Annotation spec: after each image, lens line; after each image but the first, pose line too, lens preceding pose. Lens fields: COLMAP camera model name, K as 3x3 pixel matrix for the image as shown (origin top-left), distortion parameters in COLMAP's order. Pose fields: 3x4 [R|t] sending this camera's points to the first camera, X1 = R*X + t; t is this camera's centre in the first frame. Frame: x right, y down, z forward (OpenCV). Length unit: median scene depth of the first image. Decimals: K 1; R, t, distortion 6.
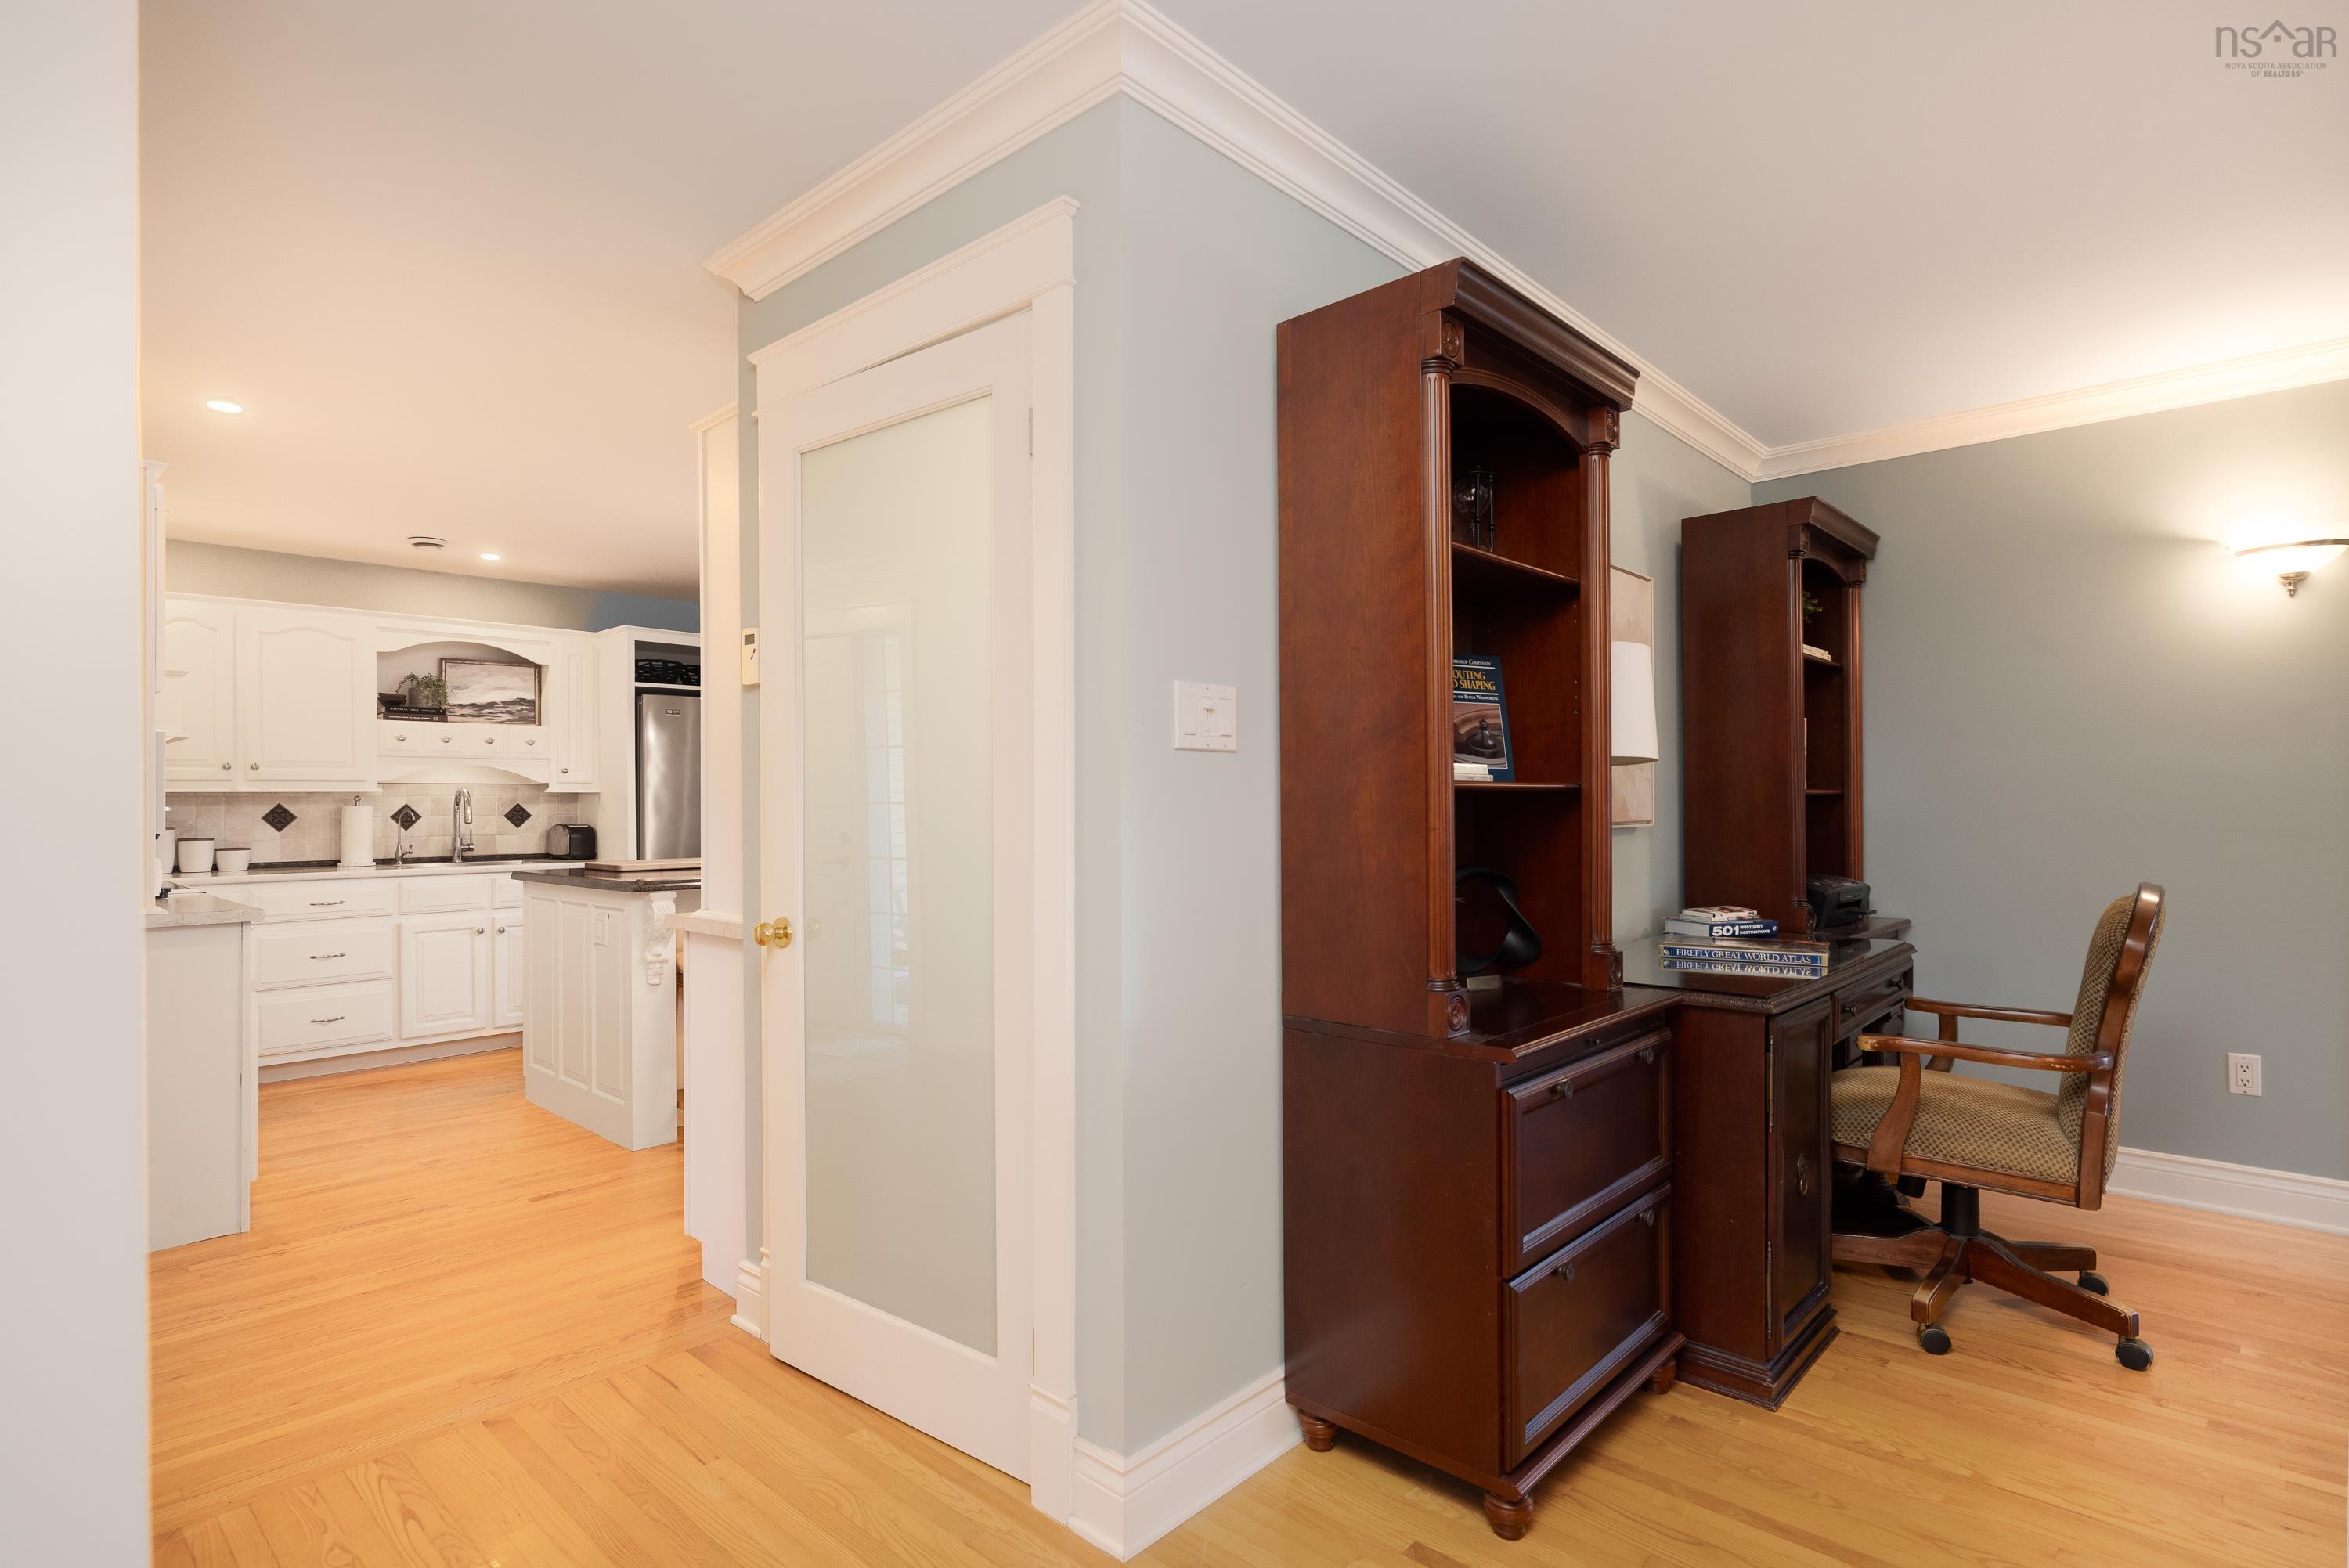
lens RADIAL K [[1167.4, 0, 1172.0], [0, 1167.4, 791.6], [0, 0, 1]] dist [-0.001137, 0.000042]
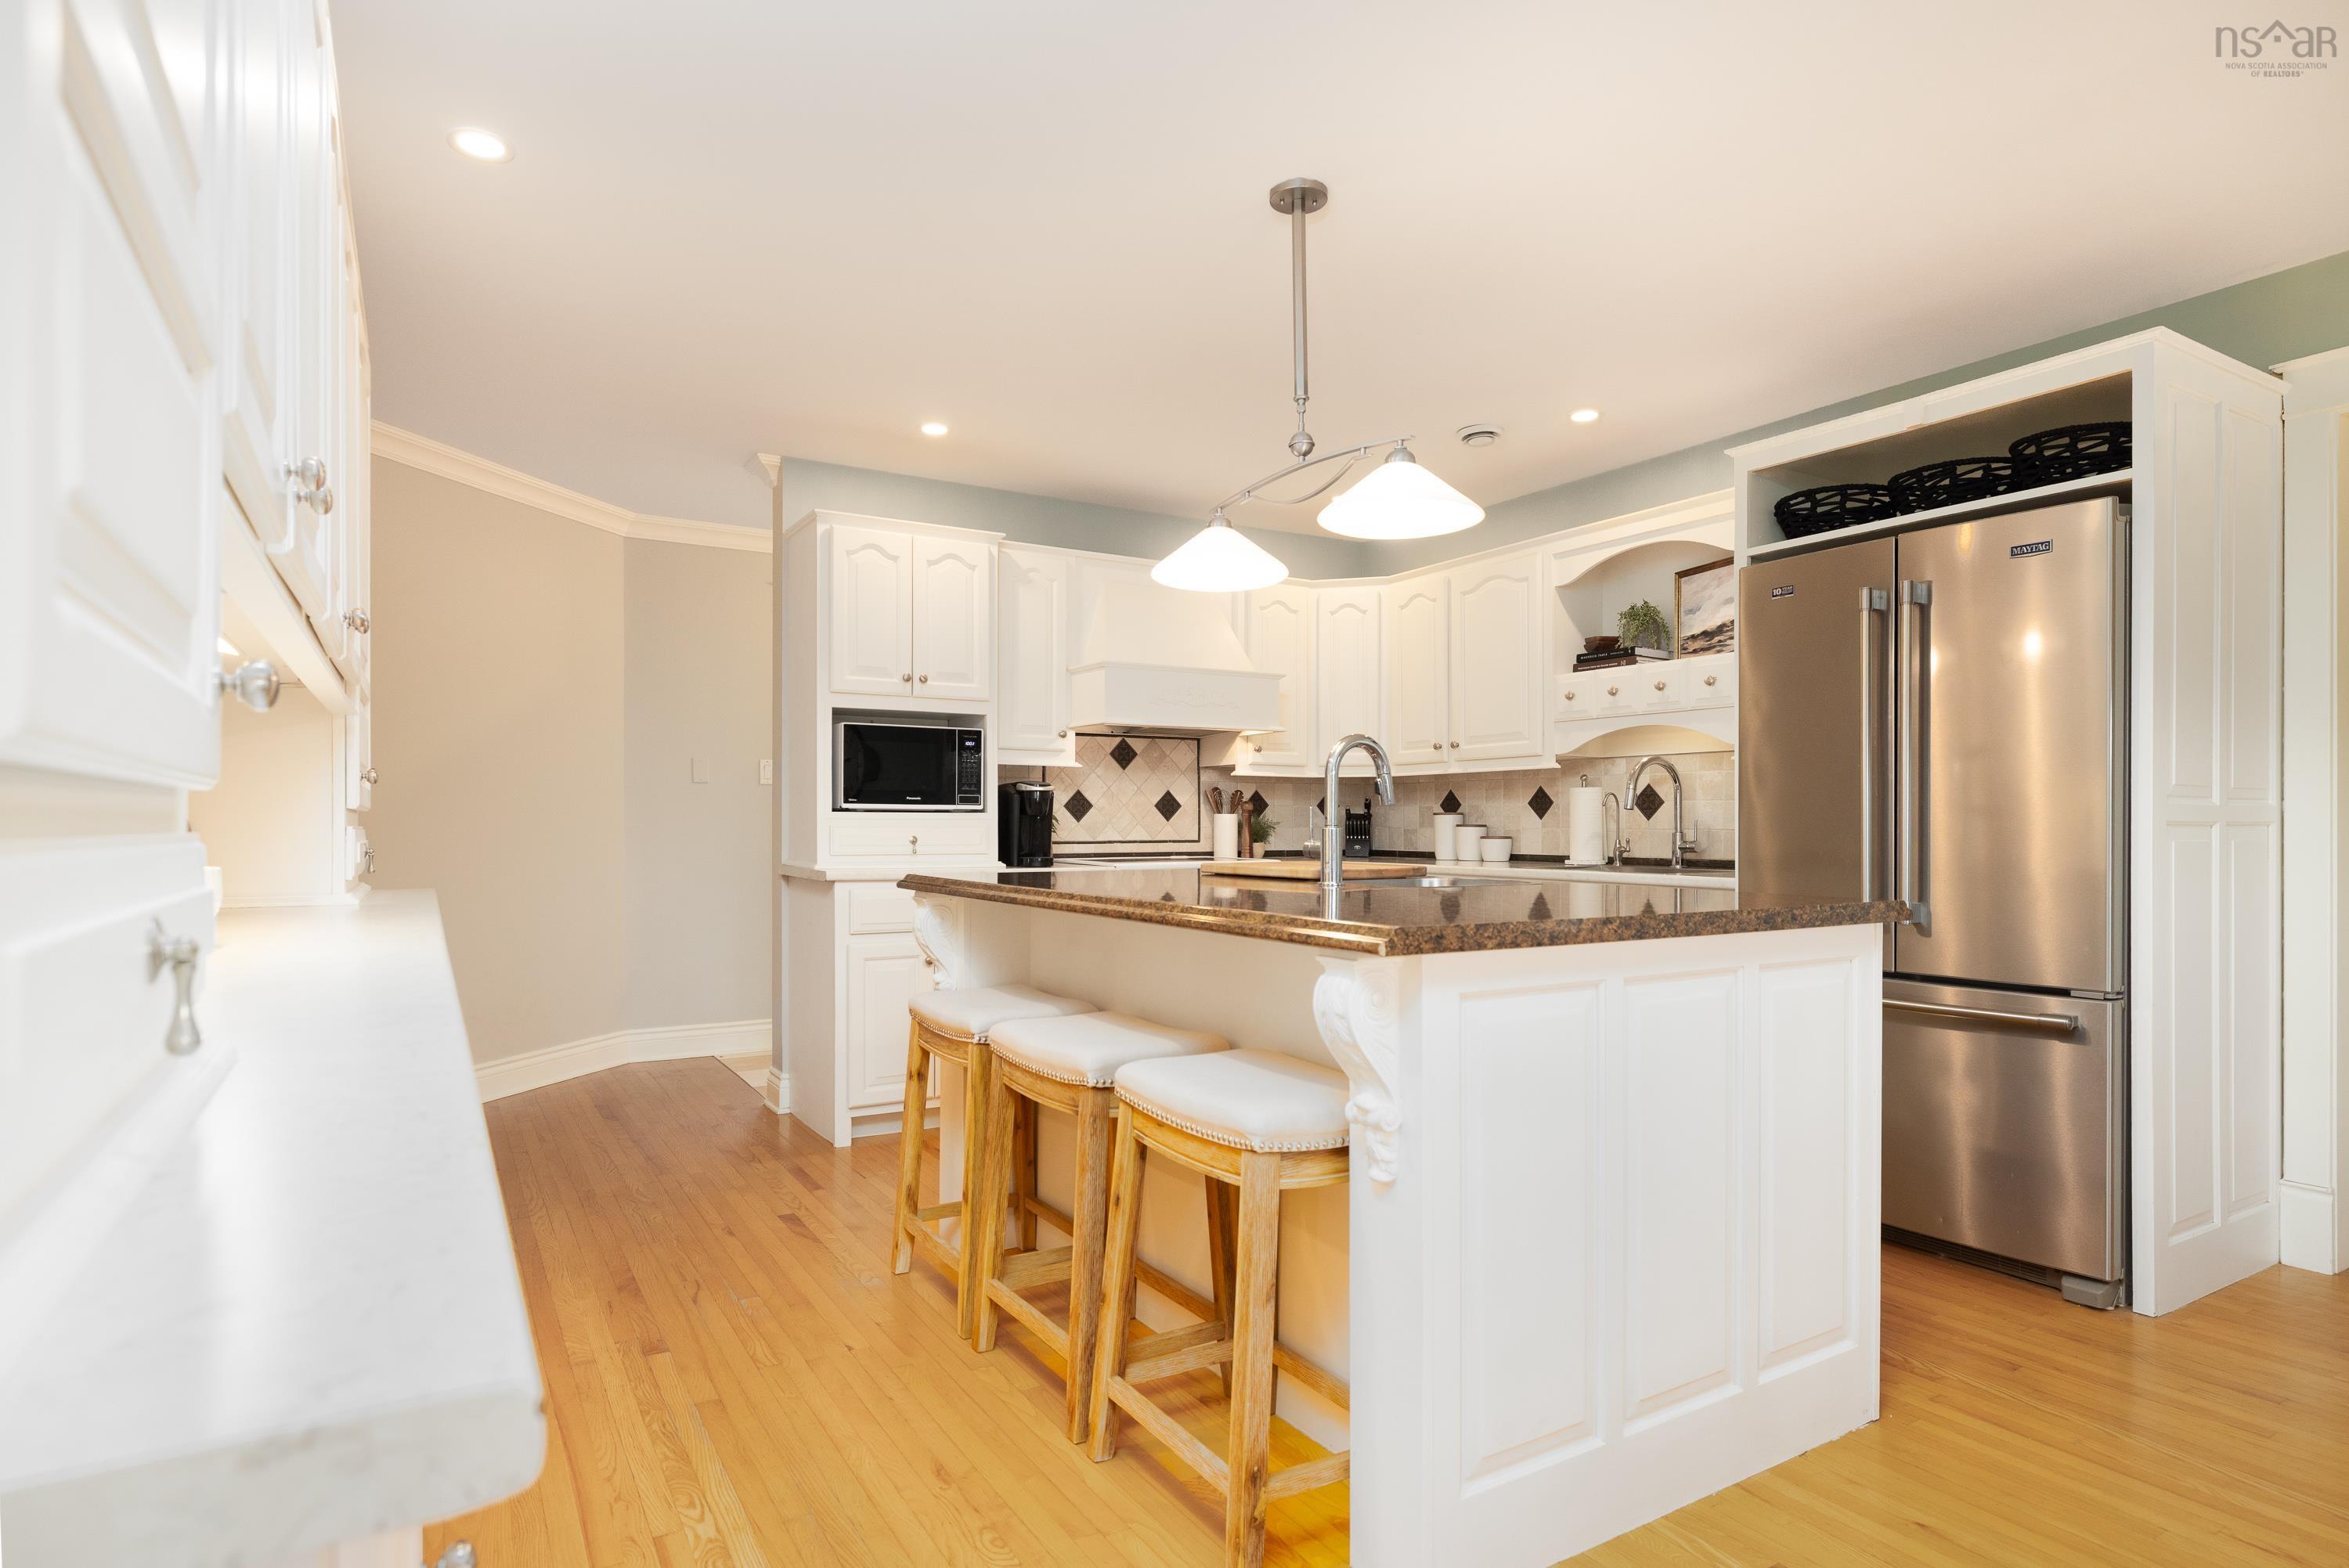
lens RADIAL K [[1271.5, 0, 1214.2], [0, 1271.5, 823.4], [0, 0, 1]] dist [-0.000553, 0.000113]
pose [[-0.259715, 0.007870, -0.965653, 0.180304], [0.009534, 0.999939, 0.005585, 0.028394], [0.965638, -0.007756, -0.259774, 0.953620]]
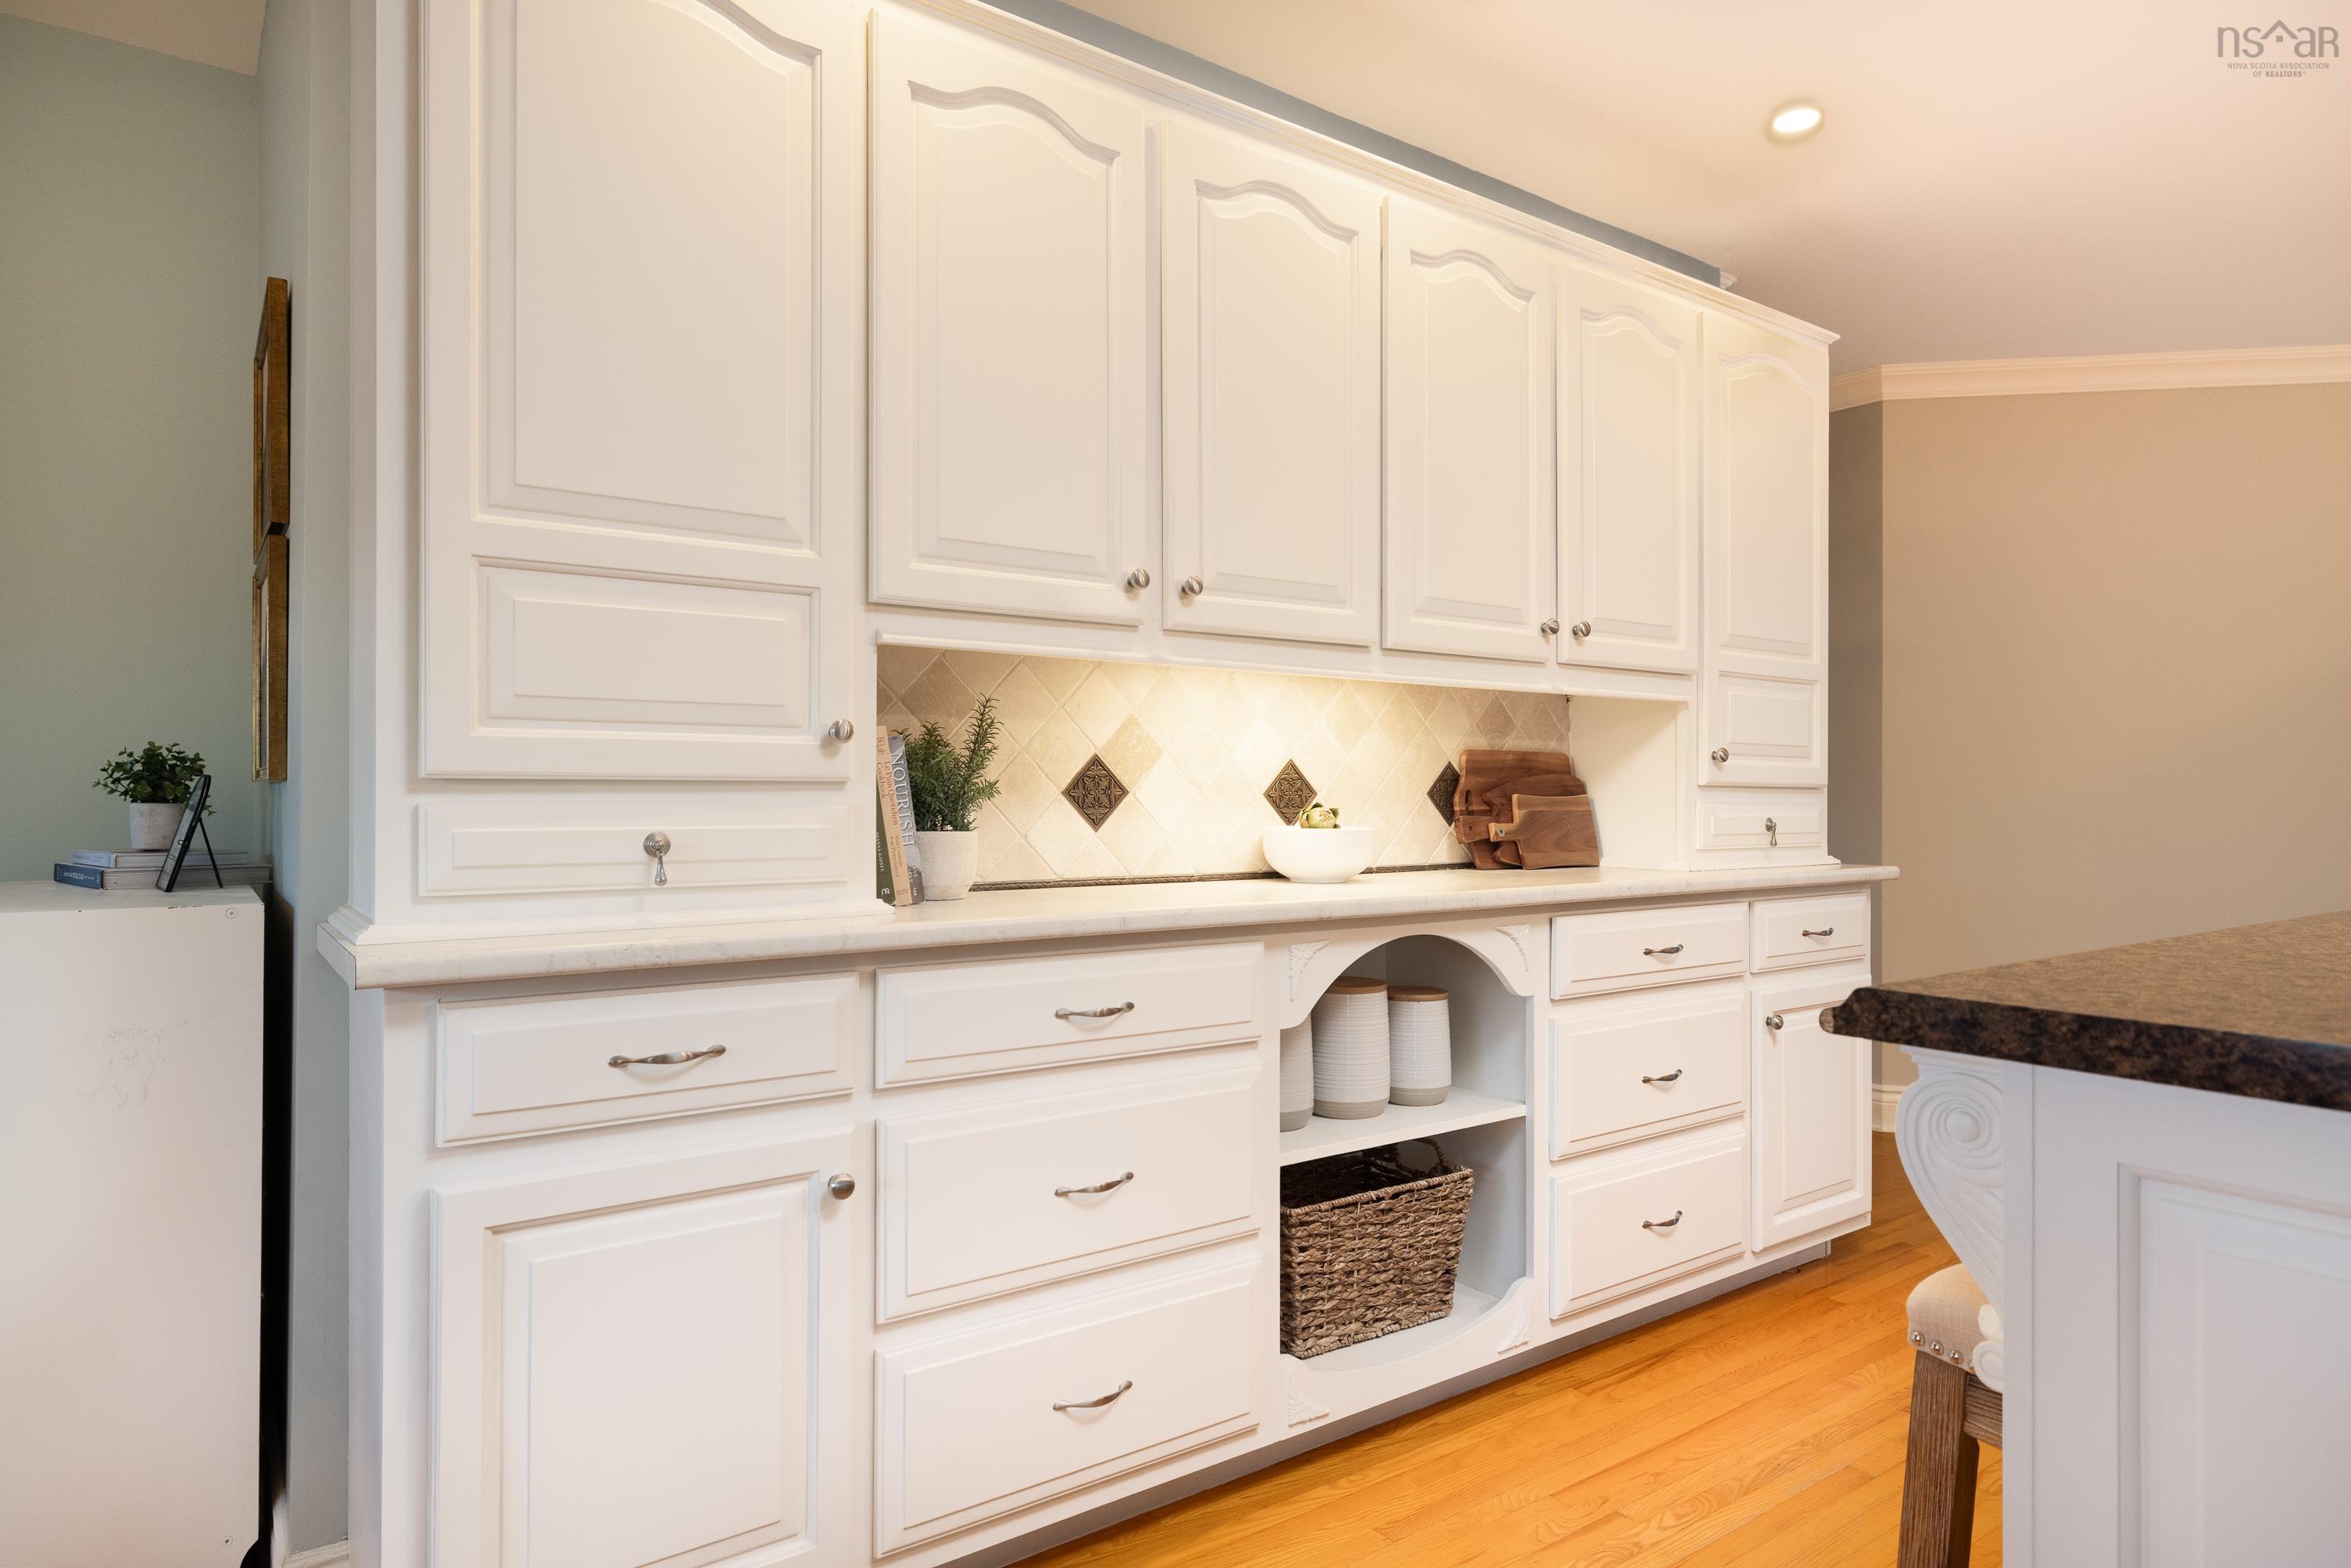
lens RADIAL K [[1356.3, 0, 1172.5], [0, 1356.3, 800.3], [0, 0, 1]] dist [-0.000929, -0.002062]
pose [[-0.980956, 0.003097, 0.194206, -0.050559], [0.000184, 0.999887, -0.015017, 0.032787], [-0.194231, -0.014695, -0.980846, 1.098102]]
